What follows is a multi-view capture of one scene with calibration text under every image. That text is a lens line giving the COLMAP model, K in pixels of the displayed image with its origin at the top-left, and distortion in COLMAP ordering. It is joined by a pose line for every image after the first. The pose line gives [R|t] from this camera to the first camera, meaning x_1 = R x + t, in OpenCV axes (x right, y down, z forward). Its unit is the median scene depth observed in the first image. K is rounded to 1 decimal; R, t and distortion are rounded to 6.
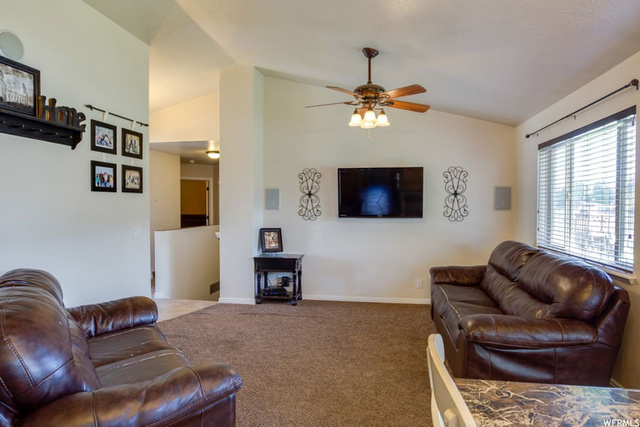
lens RADIAL K [[356.1, 0, 320.0], [0, 356.1, 213.5], [0, 0, 1]] dist [-0.027864, 0.000925]
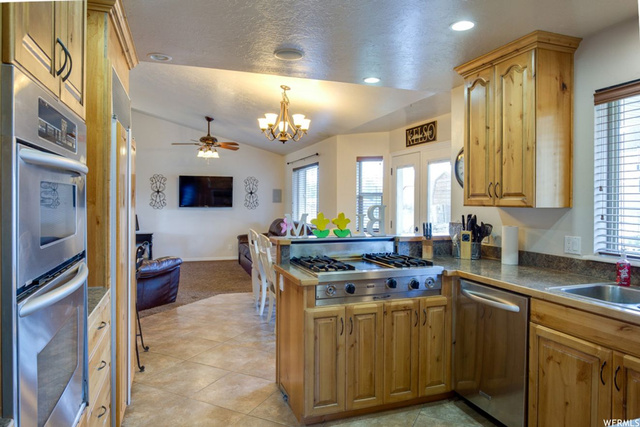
lens RADIAL K [[391.7, 0, 321.6], [0, 391.7, 203.3], [0, 0, 1]] dist [-0.022670, 0.000691]
pose [[0.853494, 0.003796, 0.521089, -0.334403], [0.002214, 0.999938, -0.010910, 0.015650], [-0.521098, 0.010465, 0.853432, -0.843665]]
